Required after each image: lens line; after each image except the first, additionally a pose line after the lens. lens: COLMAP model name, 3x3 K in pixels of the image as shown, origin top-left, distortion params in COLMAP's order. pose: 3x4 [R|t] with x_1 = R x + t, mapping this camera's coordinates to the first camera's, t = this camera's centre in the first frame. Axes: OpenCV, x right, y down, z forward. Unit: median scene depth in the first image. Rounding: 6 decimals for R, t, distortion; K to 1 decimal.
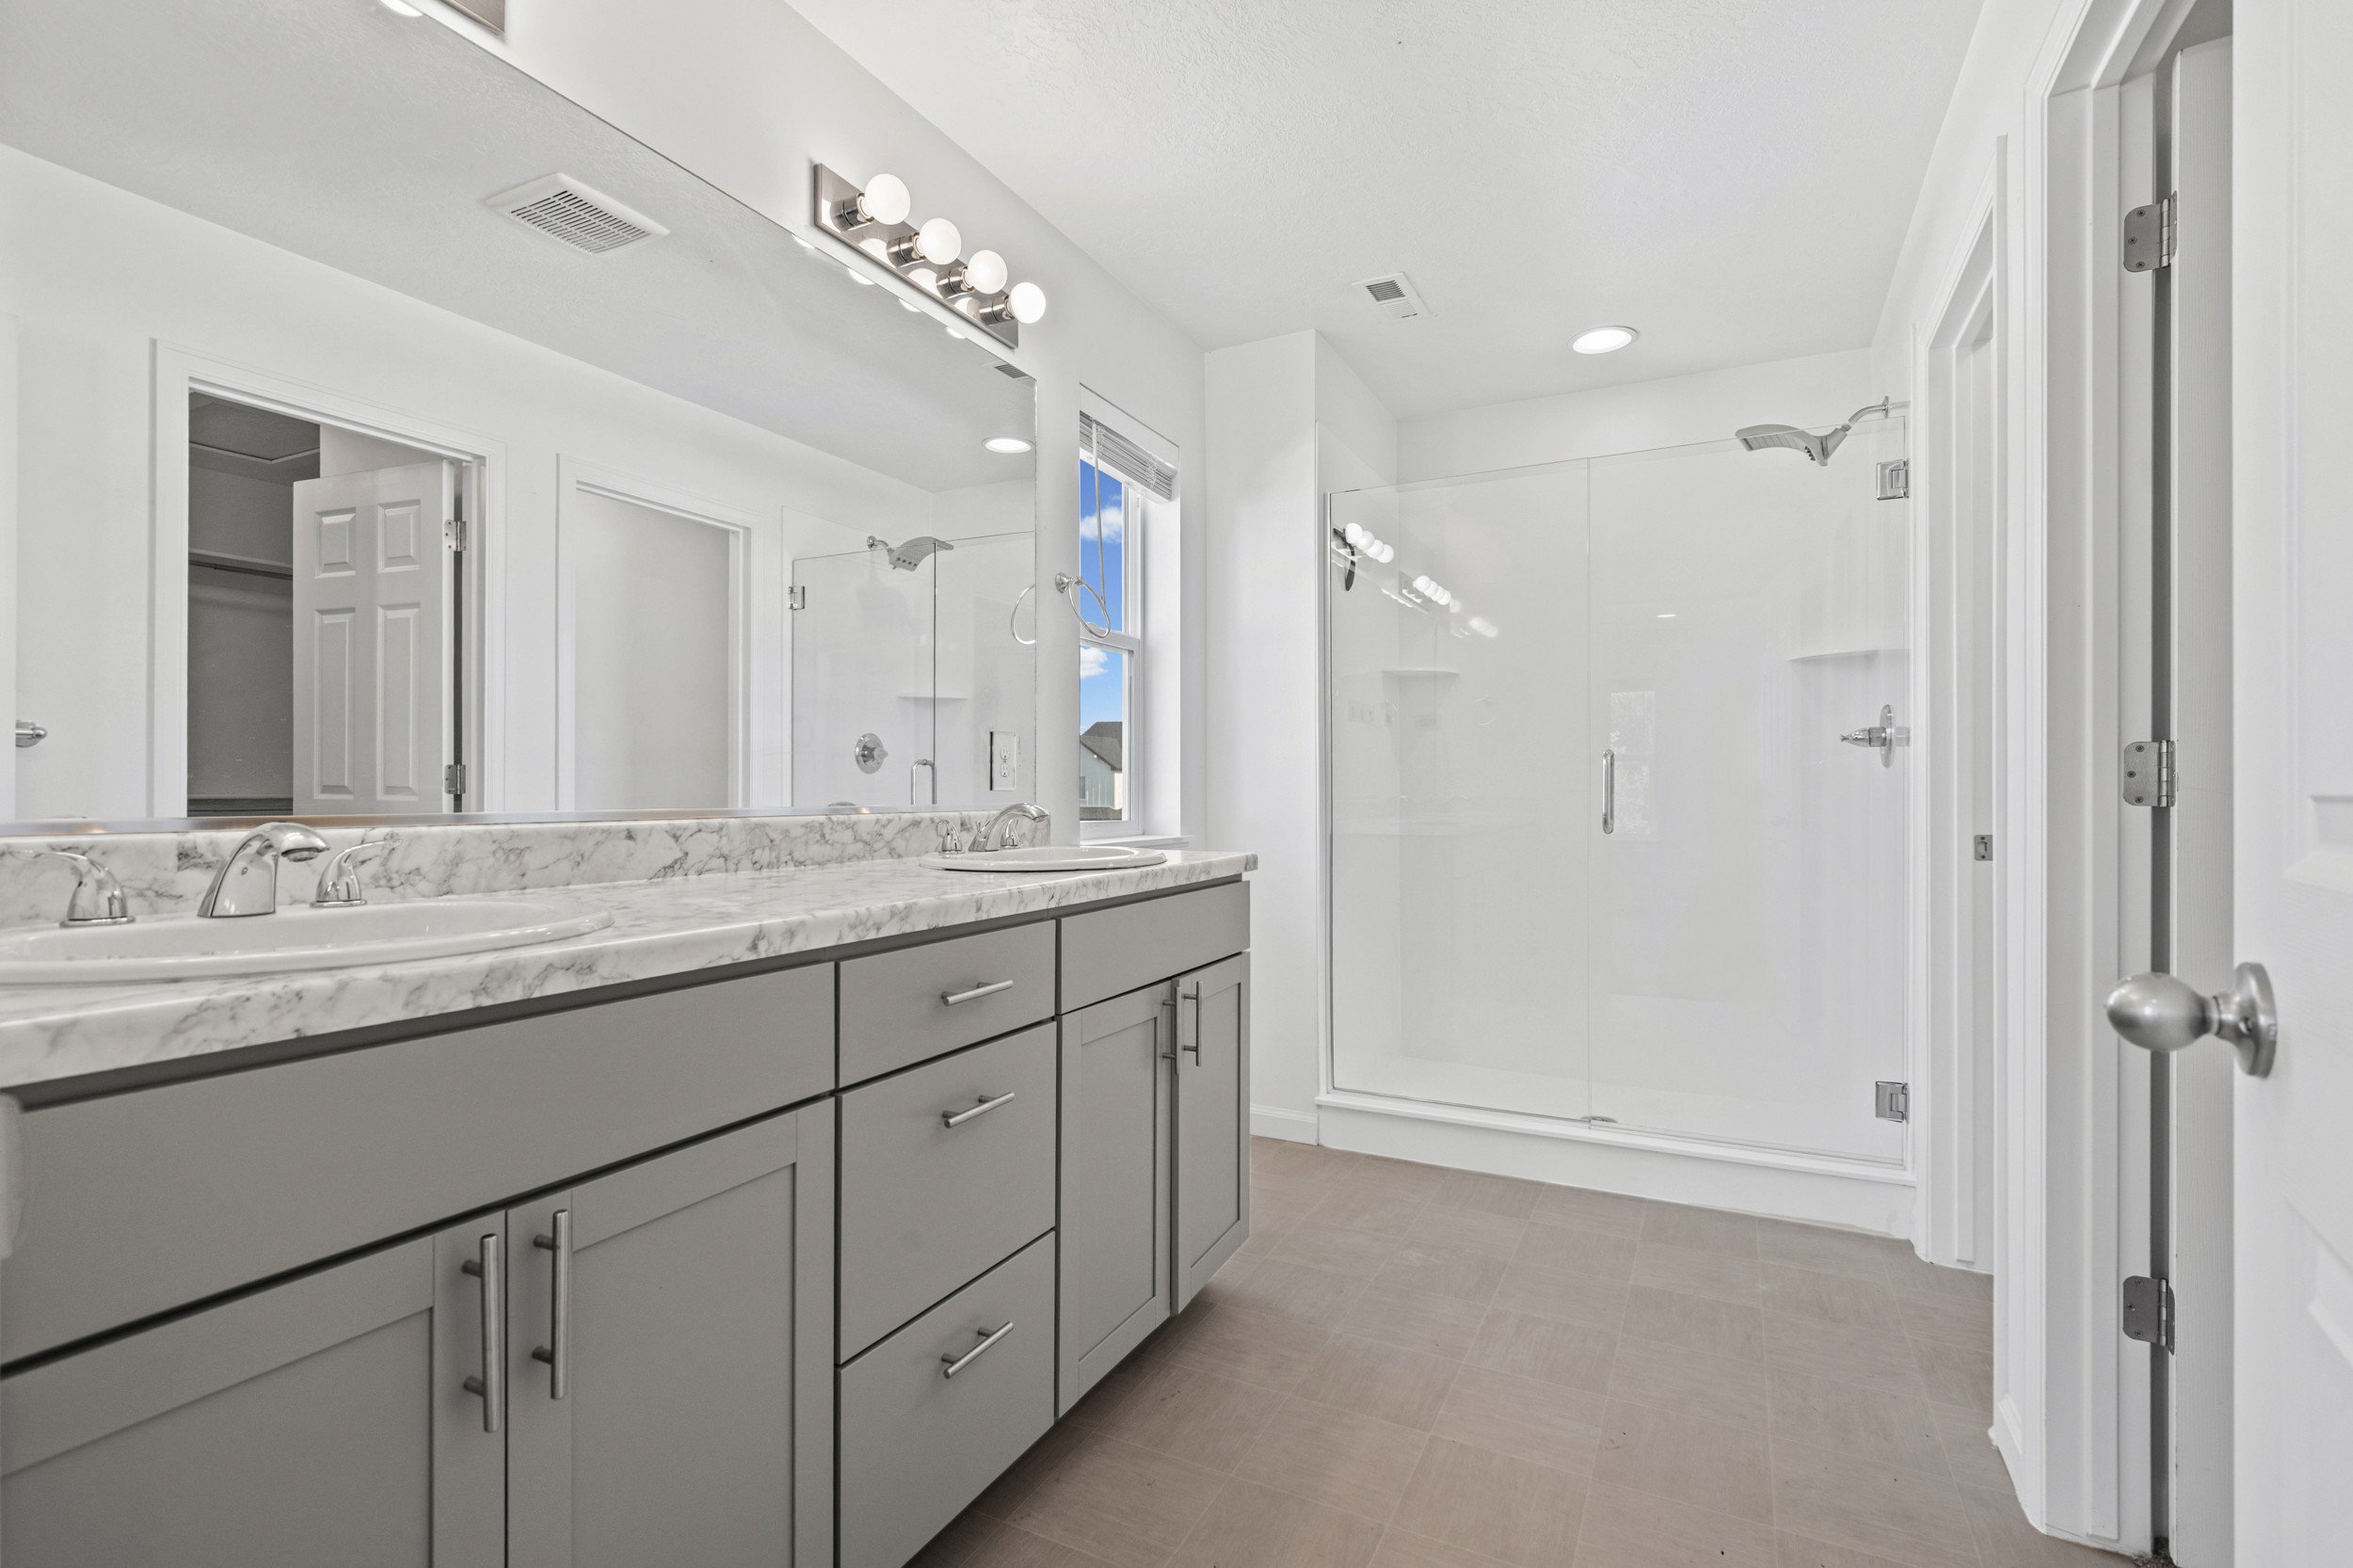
lens RADIAL K [[1060.5, 0, 1173.1], [0, 1060.5, 790.3], [0, 0, 1]] dist [-0.003115, 0.000655]
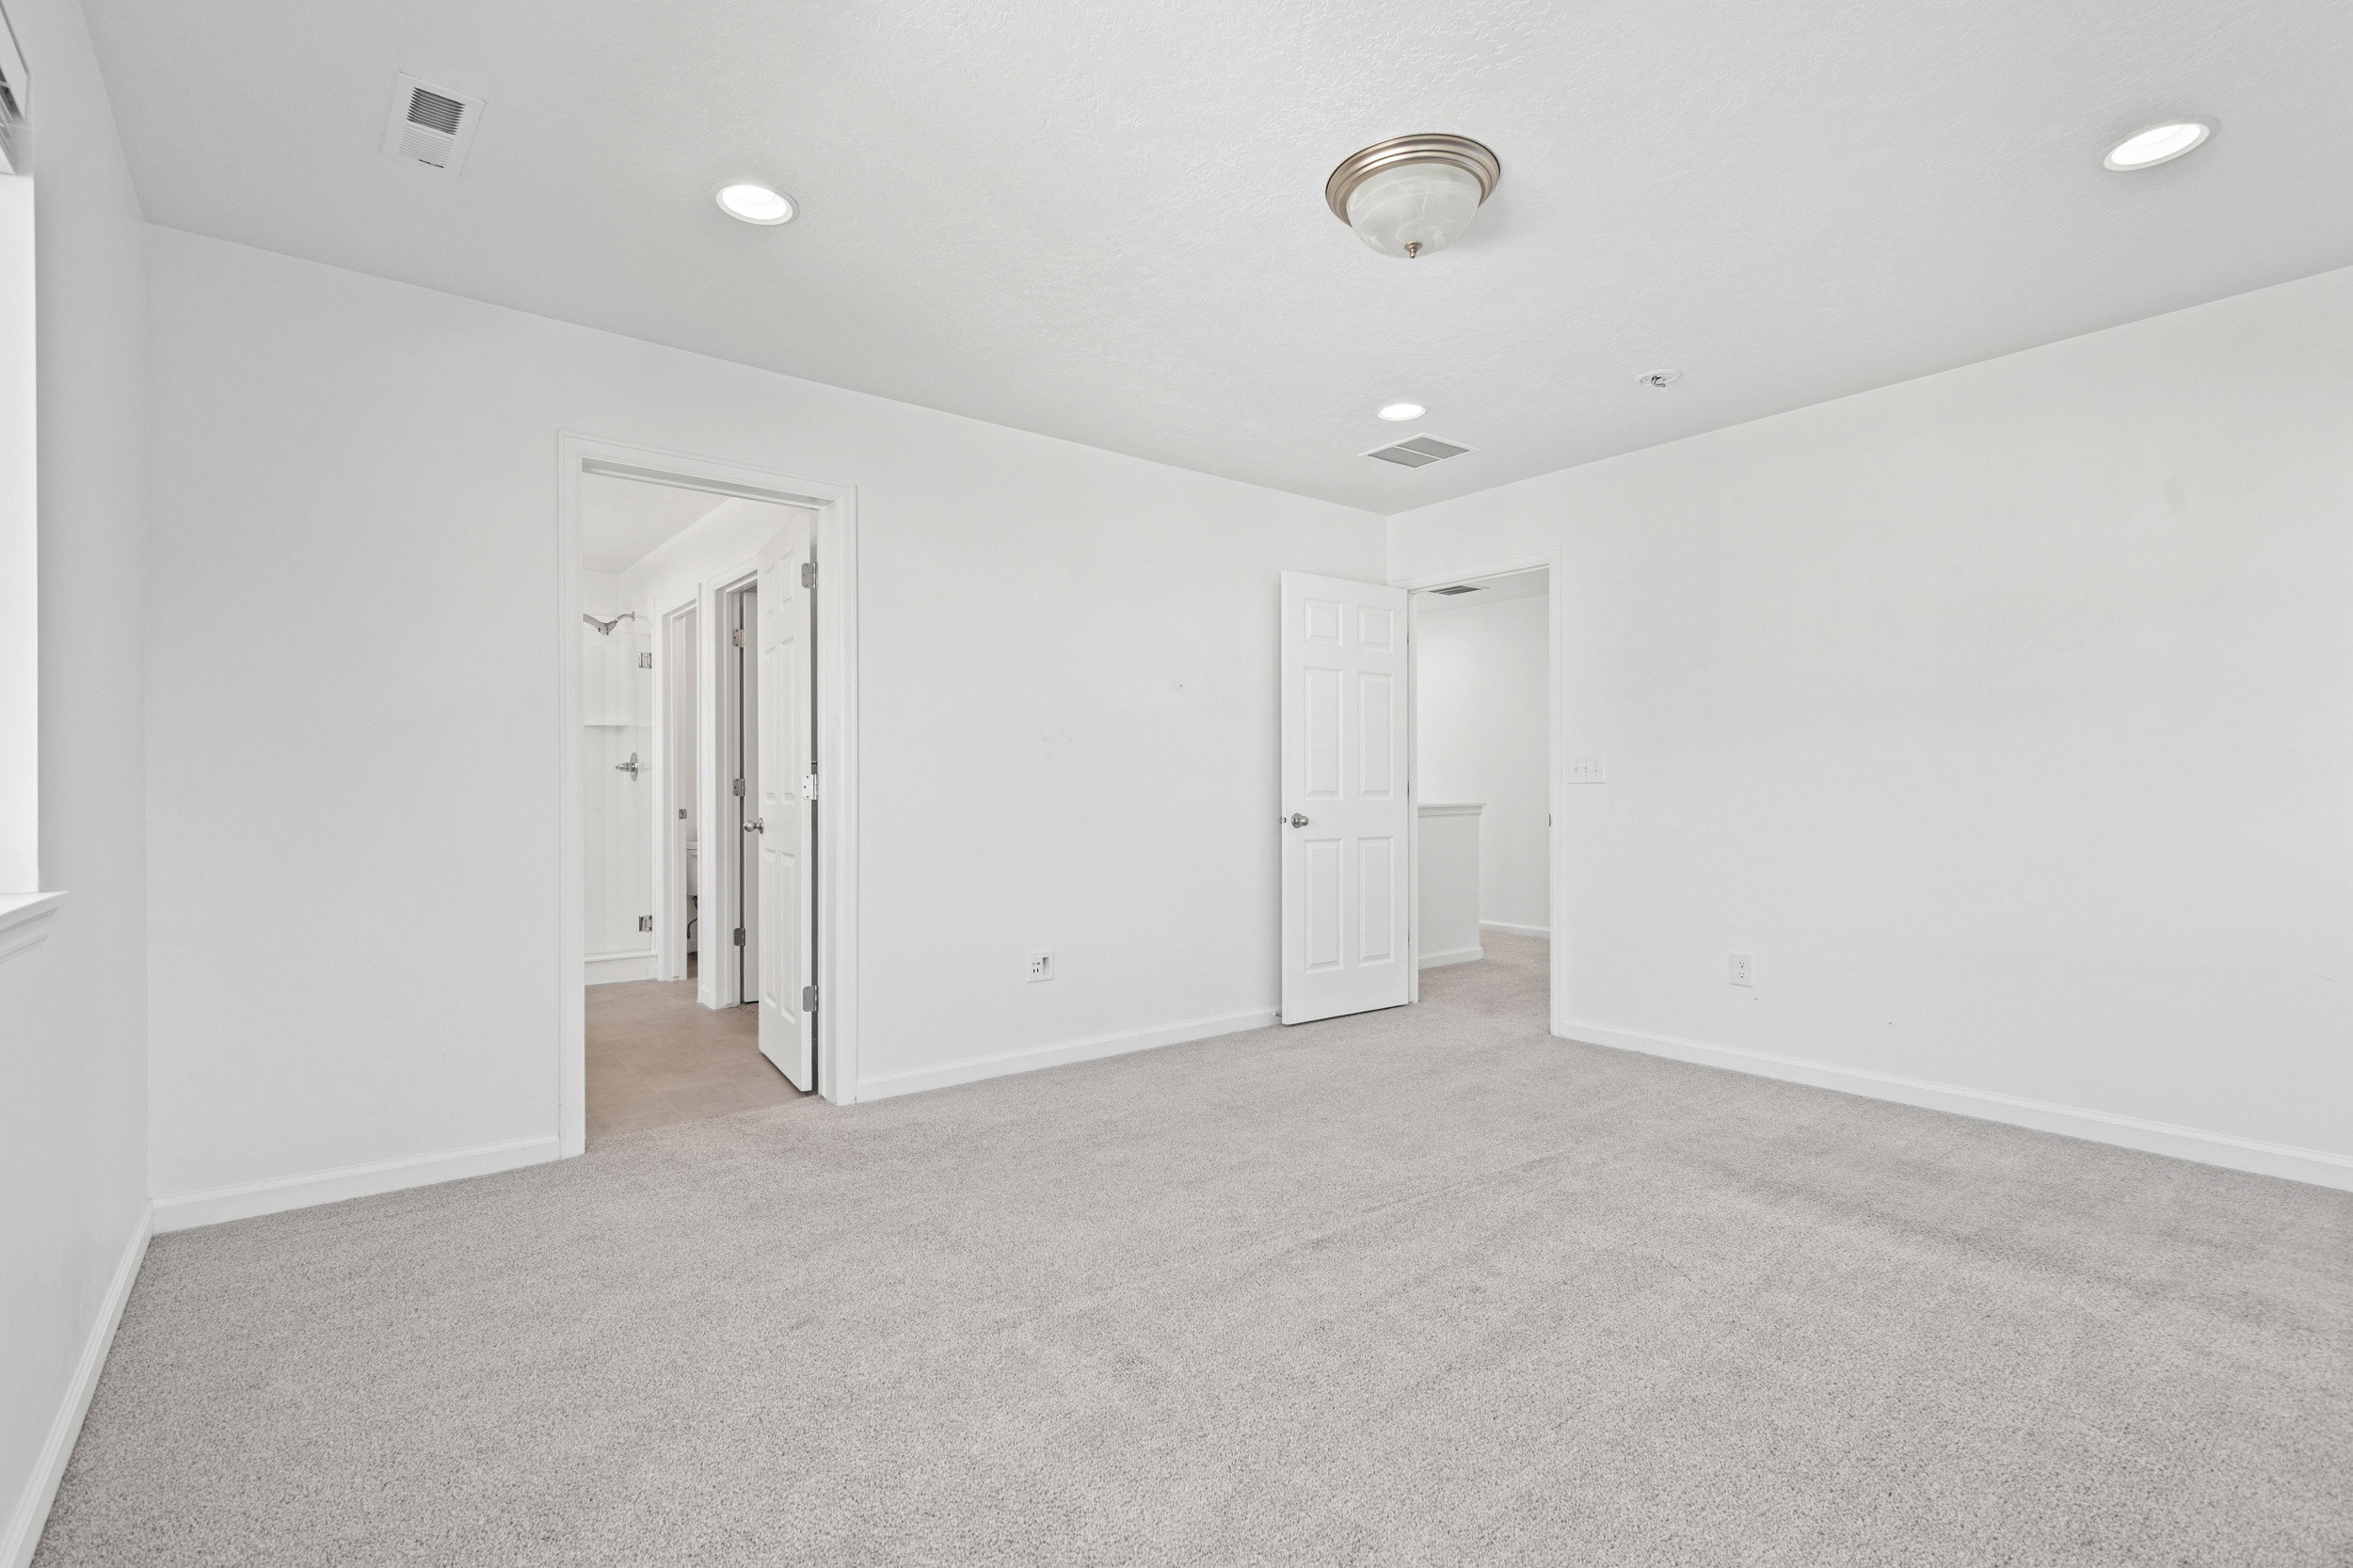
lens RADIAL K [[1060.5, 0, 1173.0], [0, 1060.5, 793.2], [0, 0, 1]] dist [-0.003115, 0.000655]
pose [[0.394754, -0.005248, 0.918772, -0.664706], [0.002813, 0.999986, 0.004503, -0.003409], [-0.918783, 0.000807, 0.394763, -0.654328]]
